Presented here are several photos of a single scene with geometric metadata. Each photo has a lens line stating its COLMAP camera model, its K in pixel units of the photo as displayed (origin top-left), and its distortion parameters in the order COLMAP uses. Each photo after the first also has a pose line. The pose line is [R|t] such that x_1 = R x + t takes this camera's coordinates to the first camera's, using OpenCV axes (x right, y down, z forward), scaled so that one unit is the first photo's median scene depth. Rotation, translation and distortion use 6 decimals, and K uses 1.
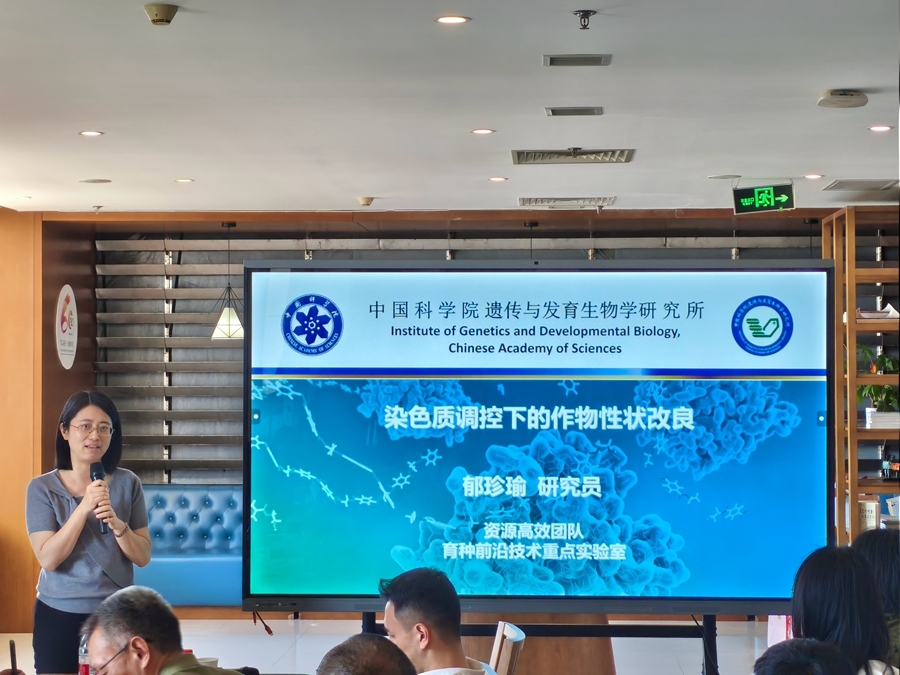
lens RADIAL K [[1835.5, 0, 452.3], [0, 1835.5, 336.1], [0, 0, 1]] dist [0.156334, 0.000000]
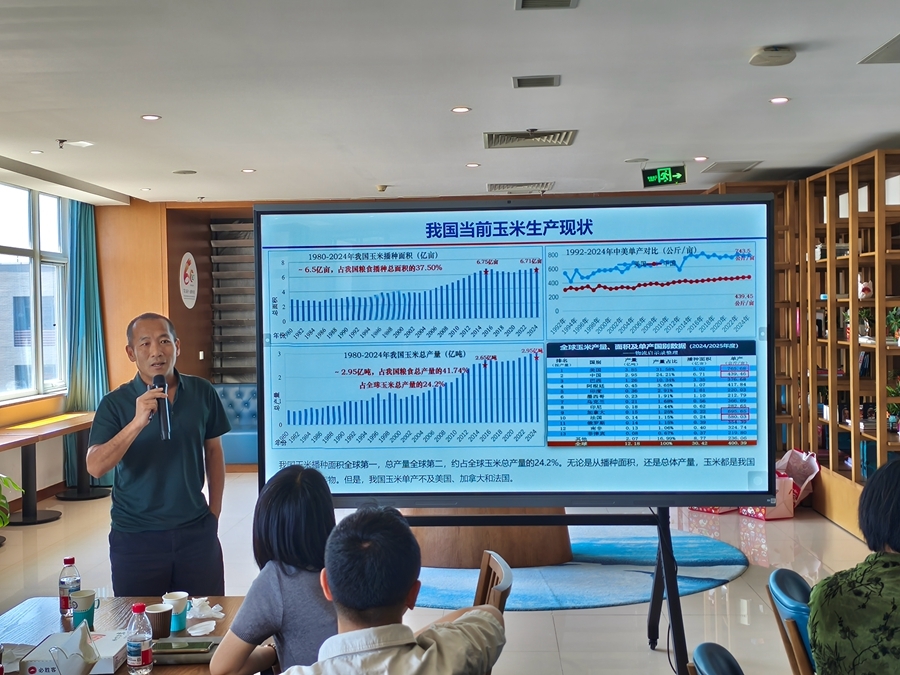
lens RADIAL K [[945.3, 0, 449.7], [0, 945.3, 335.8], [0, 0, 1]] dist [0.004625, 0.000000]
pose [[0.999863, -0.016569, -0.000080, 0.004999], [0.016556, 0.998848, 0.045049, 0.010968], [-0.000666, -0.045044, 0.998985, 0.280794]]
